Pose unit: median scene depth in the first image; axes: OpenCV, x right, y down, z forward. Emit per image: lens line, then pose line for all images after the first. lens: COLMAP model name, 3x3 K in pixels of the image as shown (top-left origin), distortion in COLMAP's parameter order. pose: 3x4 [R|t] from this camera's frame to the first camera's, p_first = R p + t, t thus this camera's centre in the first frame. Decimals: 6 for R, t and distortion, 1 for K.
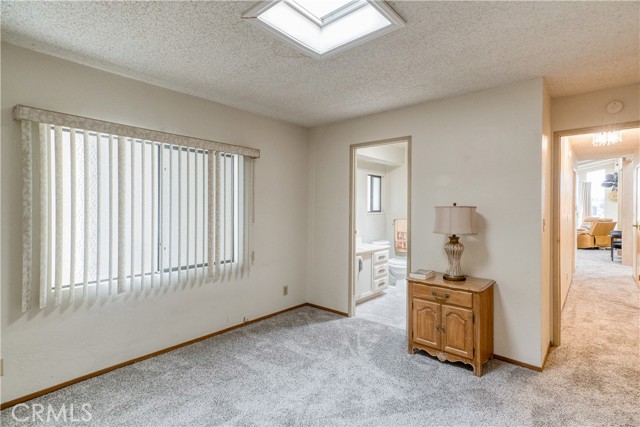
lens RADIAL K [[313.4, 0, 331.1], [0, 313.4, 207.2], [0, 0, 1]] dist [0.004603, 0.001401]
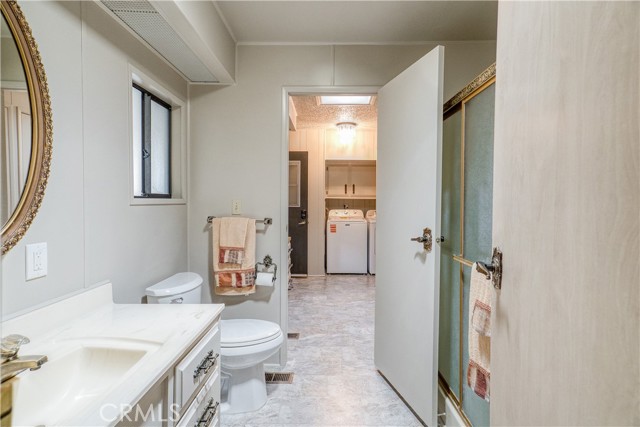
lens RADIAL K [[313.4, 0, 329.4], [0, 313.4, 204.9], [0, 0, 1]] dist [0.004603, 0.001401]
pose [[0.764812, -0.006474, 0.644221, 0.122844], [-0.003110, 0.999901, 0.013741, 0.036884], [-0.644246, -0.012512, 0.764716, 1.222860]]
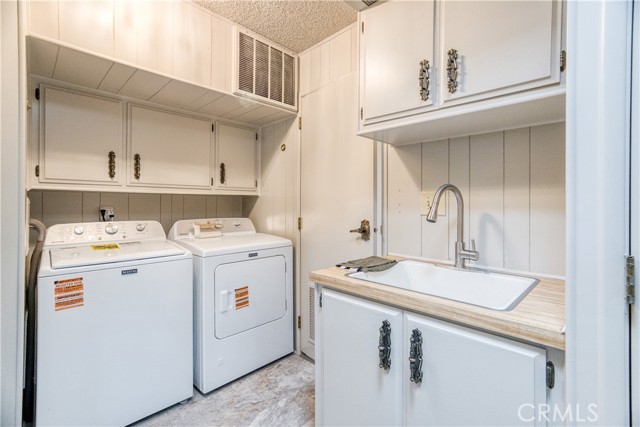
lens RADIAL K [[294.3, 0, 328.2], [0, 294.3, 203.3], [0, 0, 1]] dist [-0.024420, 0.014646]
pose [[0.078608, 0.010109, 0.996854, 0.918622], [0.005404, 0.999930, -0.010567, 0.061581], [-0.996891, 0.006217, 0.078547, 2.200391]]
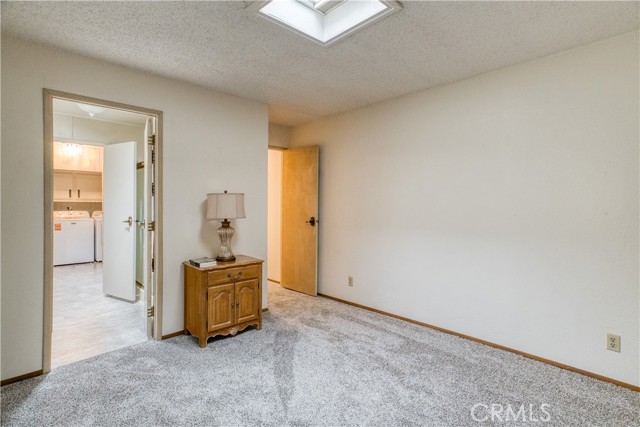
lens RADIAL K [[313.4, 0, 319.8], [0, 313.4, 205.9], [0, 0, 1]] dist [0.004603, 0.001401]
pose [[0.114669, -0.011167, 0.993341, -0.652452], [-0.000435, 0.999936, 0.011291, 0.027500], [-0.993404, -0.001727, 0.114657, 0.546752]]
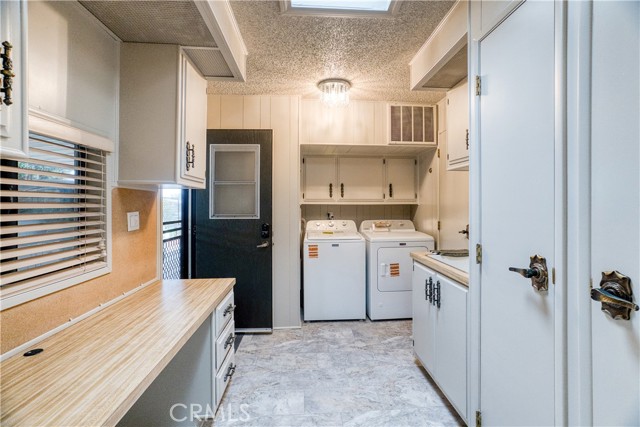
lens RADIAL K [[294.3, 0, 319.2], [0, 294.3, 208.6], [0, 0, 1]] dist [-0.024420, 0.014646]
pose [[0.728997, -0.005491, 0.684495, 0.608002], [0.002686, 0.999983, 0.005161, 0.035440], [-0.684512, -0.001924, 0.728999, 1.822718]]
